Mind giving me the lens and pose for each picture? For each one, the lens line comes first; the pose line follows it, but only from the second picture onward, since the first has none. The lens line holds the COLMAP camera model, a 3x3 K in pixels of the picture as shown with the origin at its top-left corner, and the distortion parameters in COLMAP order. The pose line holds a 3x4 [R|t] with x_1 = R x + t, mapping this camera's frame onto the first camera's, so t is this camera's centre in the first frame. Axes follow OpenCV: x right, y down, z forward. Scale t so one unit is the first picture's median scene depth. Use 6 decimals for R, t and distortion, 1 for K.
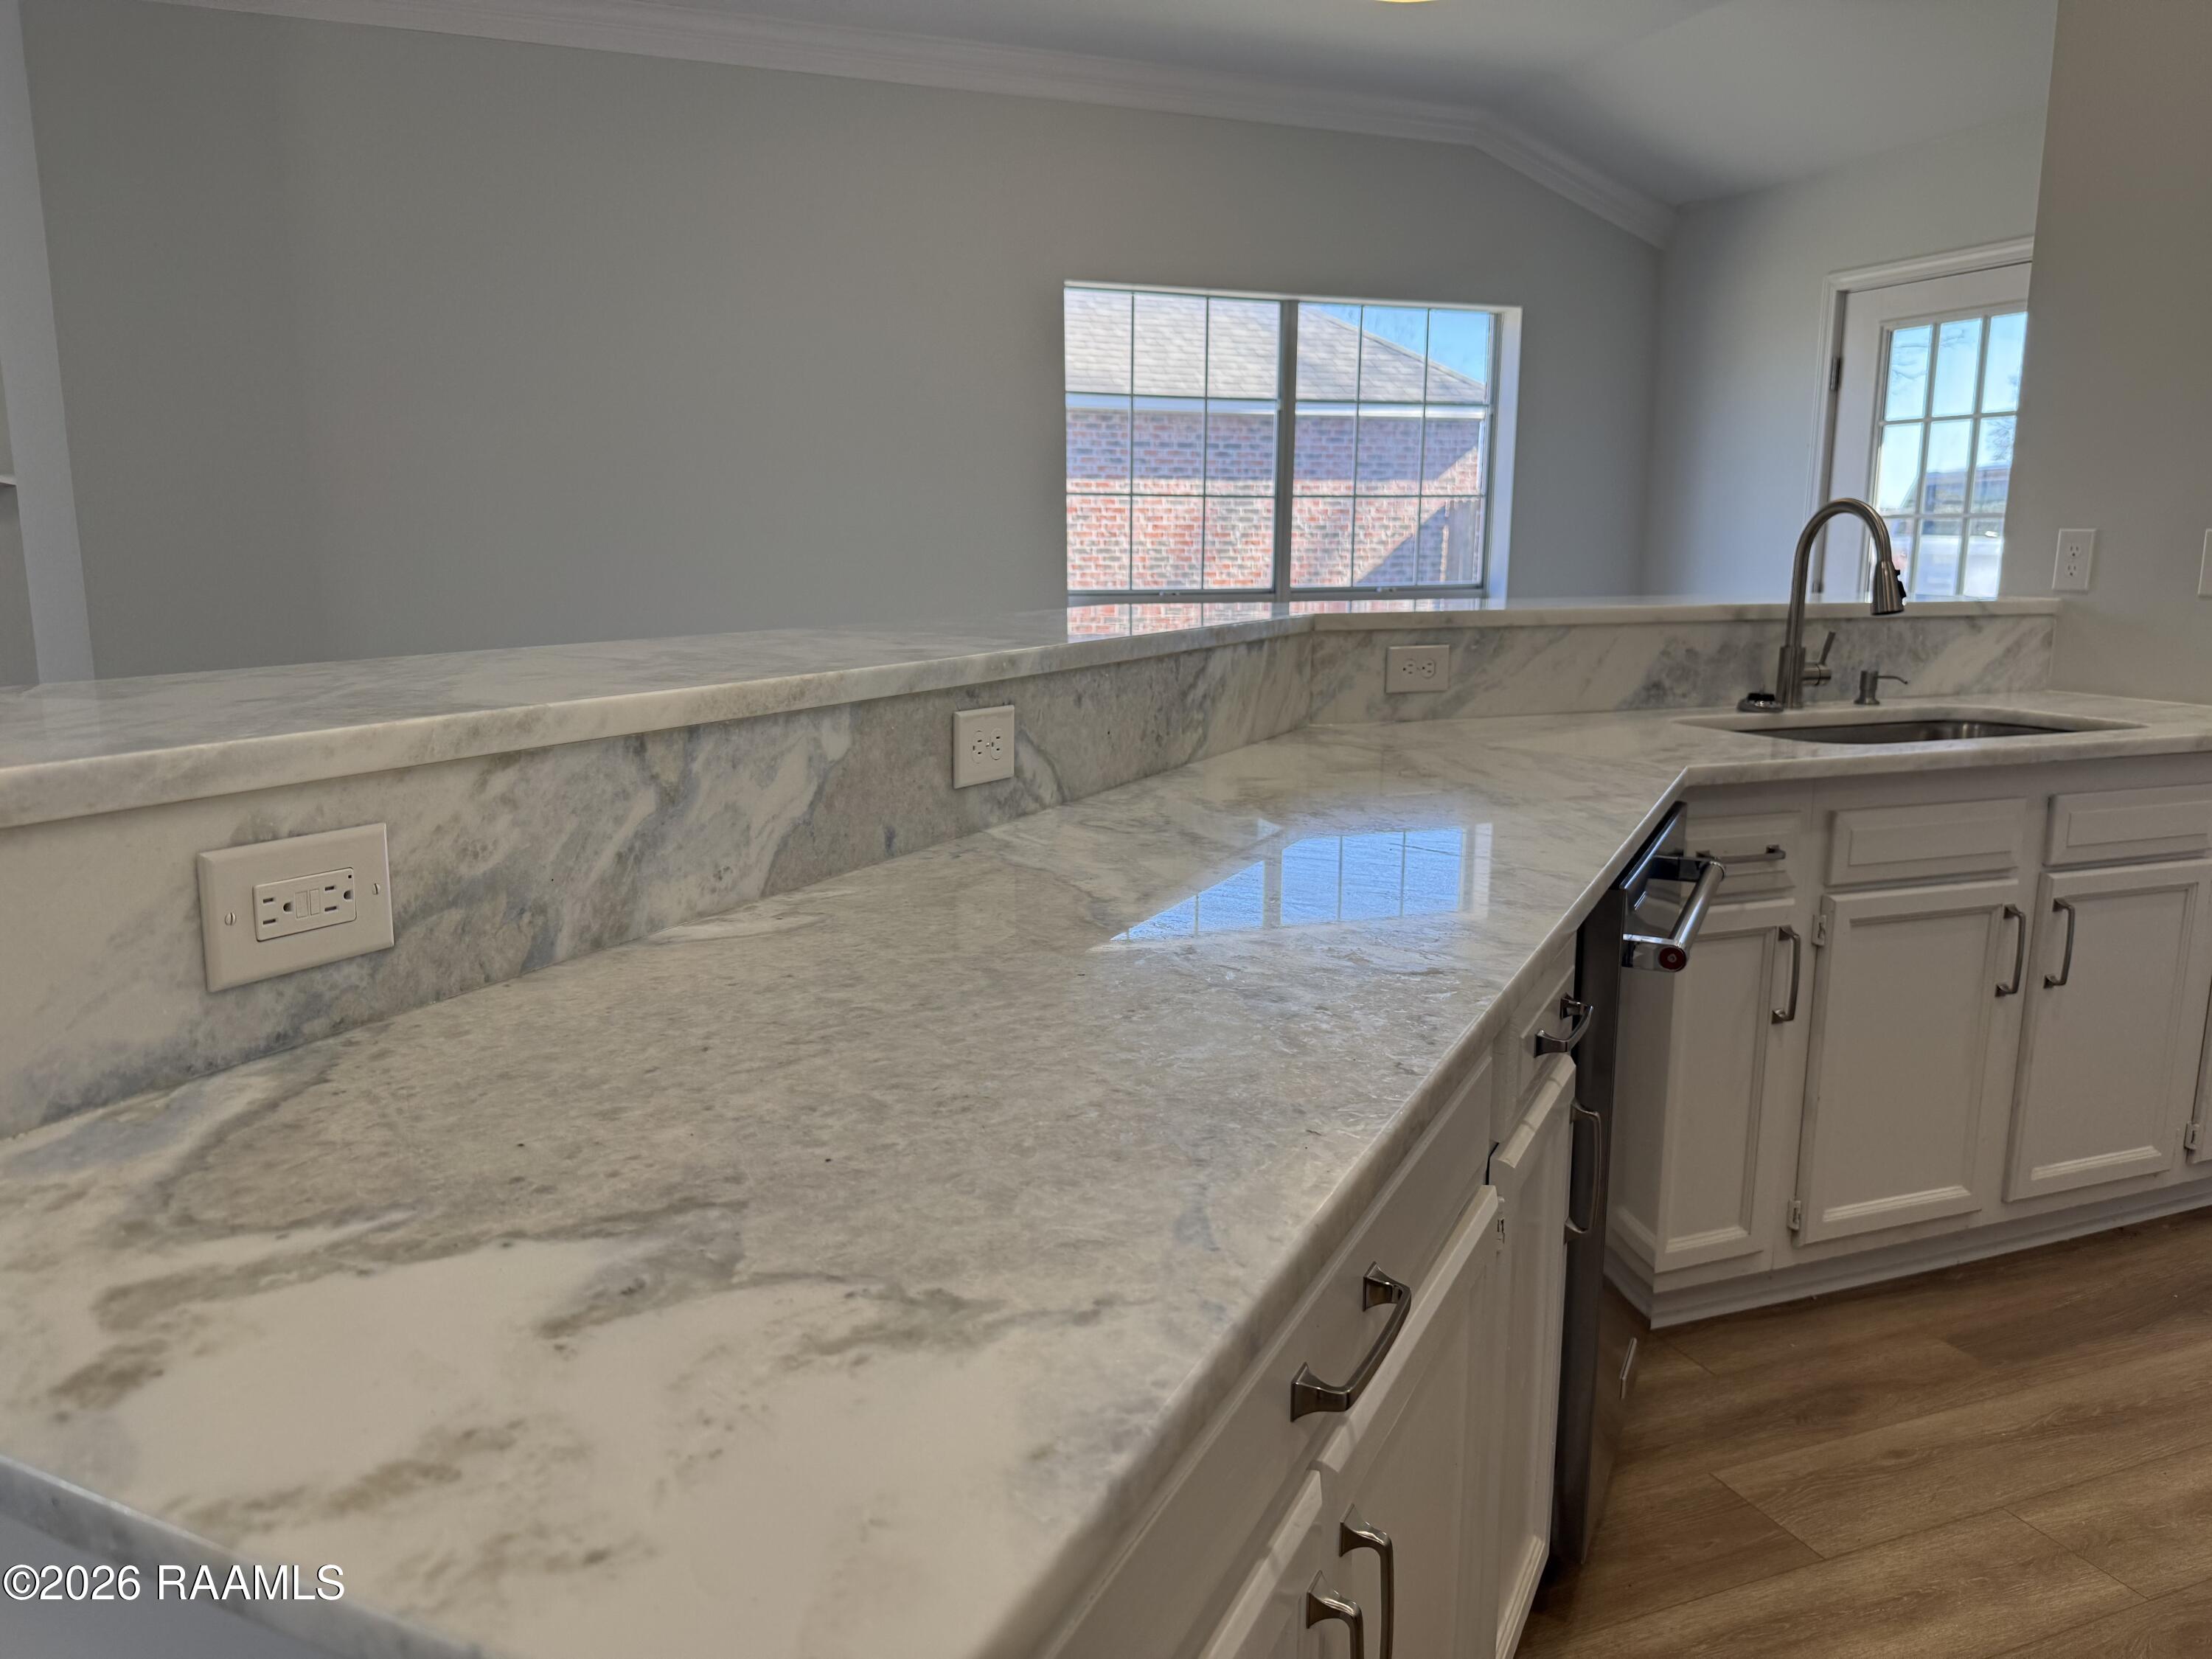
lens RADIAL K [[1564.2, 0, 1106.0], [0, 1564.2, 829.5], [0, 0, 1]] dist [0.005715, -0.000312]
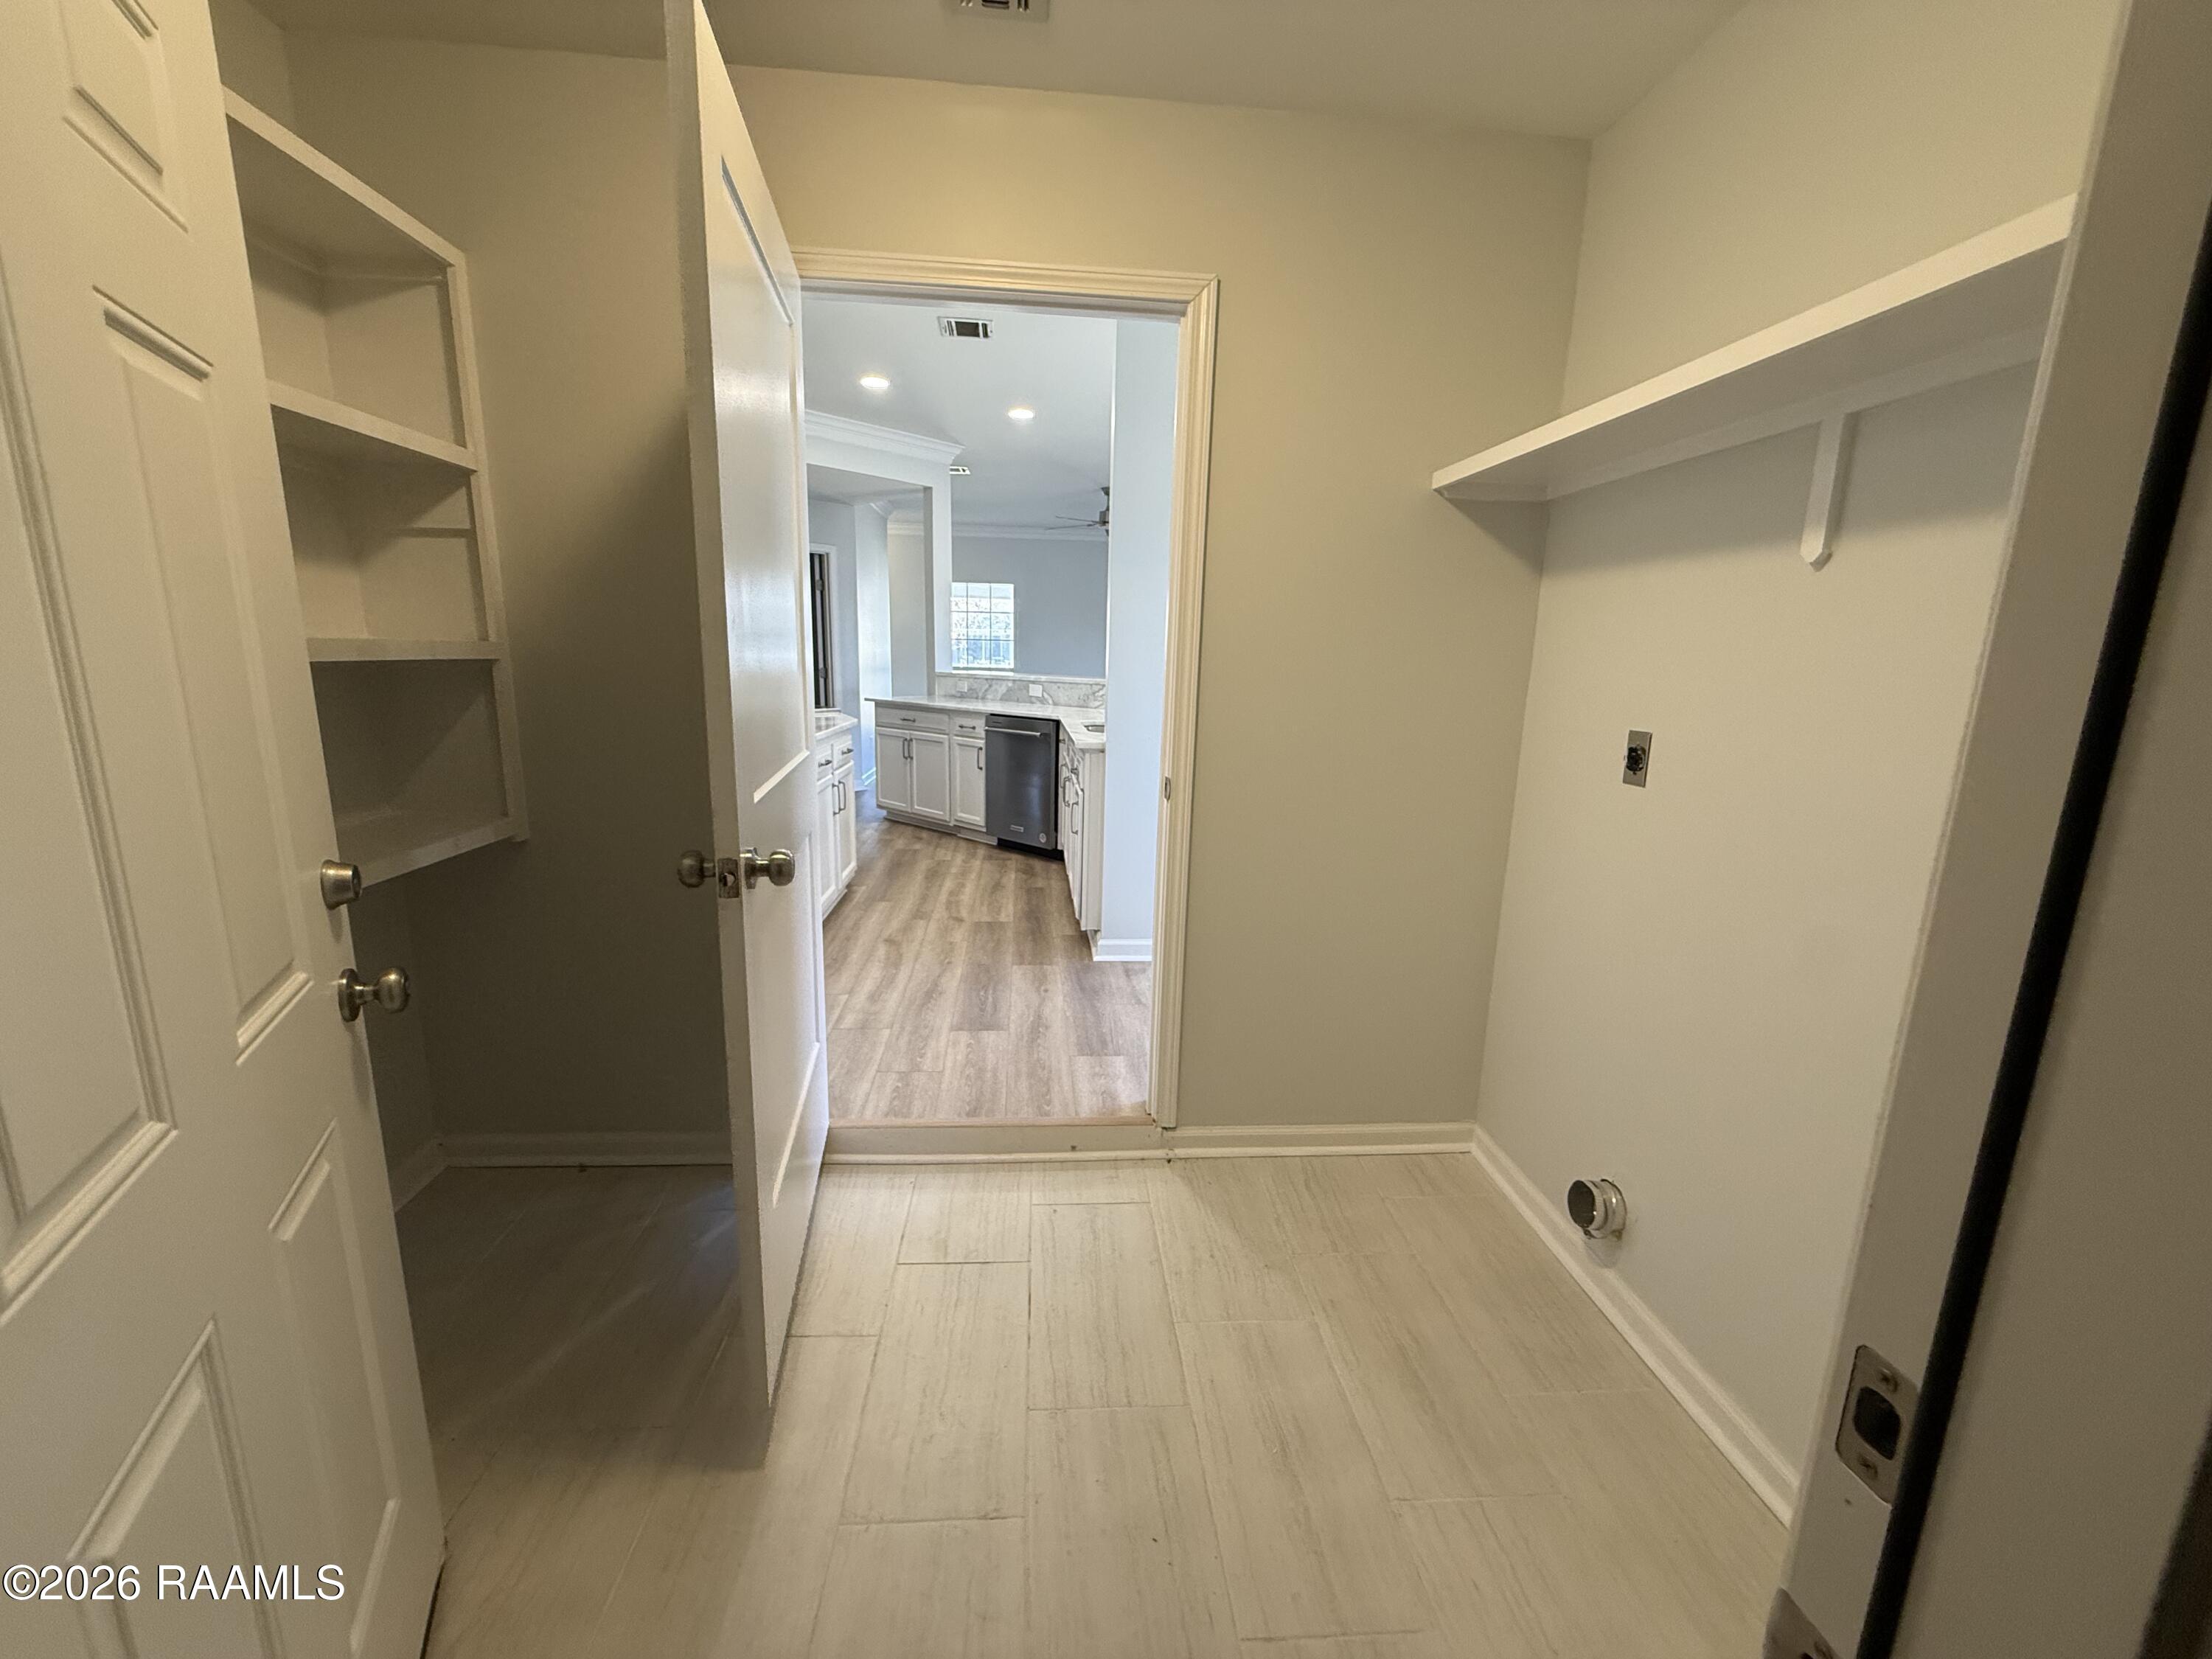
lens RADIAL K [[883.4, 0, 1106.0], [0, 883.4, 829.5], [0, 0, 1]] dist [-0.024420, -0.000057]
pose [[-0.273630, 0.179564, -0.944925, 3.477296], [-0.200103, 0.950296, 0.238530, -0.447272], [0.940790, 0.254351, -0.224098, 2.291041]]
